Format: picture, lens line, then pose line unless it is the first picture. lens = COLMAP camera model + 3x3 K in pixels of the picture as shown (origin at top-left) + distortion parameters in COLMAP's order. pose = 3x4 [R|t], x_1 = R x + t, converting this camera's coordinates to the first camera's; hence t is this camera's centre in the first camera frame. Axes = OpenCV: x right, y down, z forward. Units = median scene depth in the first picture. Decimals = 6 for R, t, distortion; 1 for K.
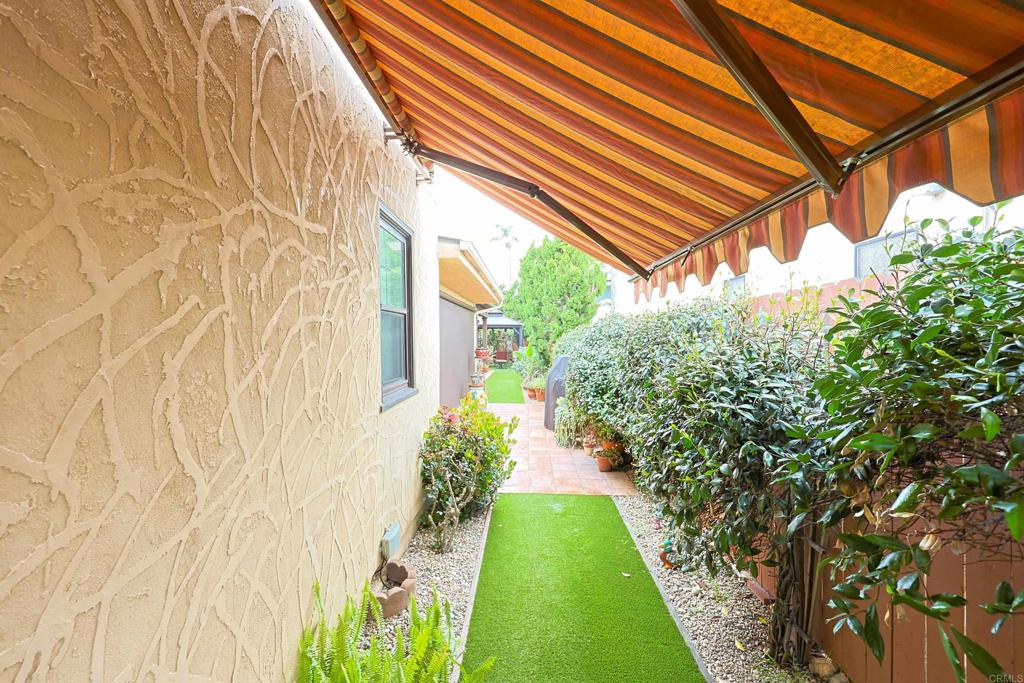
lens RADIAL K [[410.6, 0, 512.0], [0, 410.6, 341.5], [0, 0, 1]] dist [-0.000044, -0.000007]
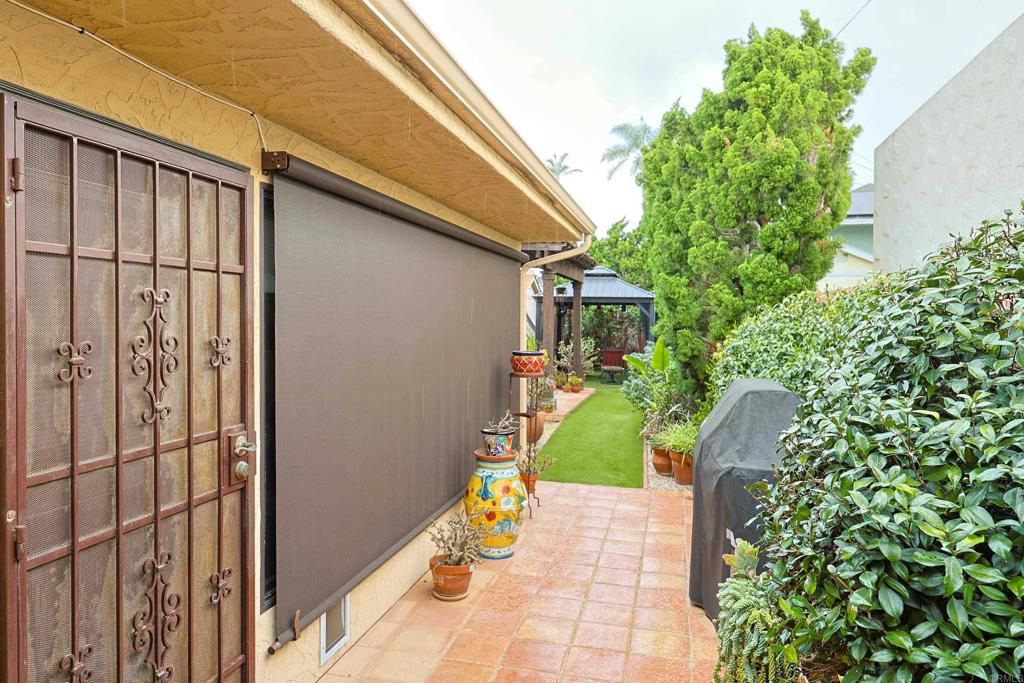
lens RADIAL K [[664.2, 0, 511.0], [0, 664.2, 330.7], [0, 0, 1]] dist [0.000791, 0.000192]
pose [[0.979140, 0.011309, -0.202873, 0.034115], [-0.010124, 0.999925, 0.006876, -0.007193], [0.202936, -0.004678, 0.979181, 0.323486]]
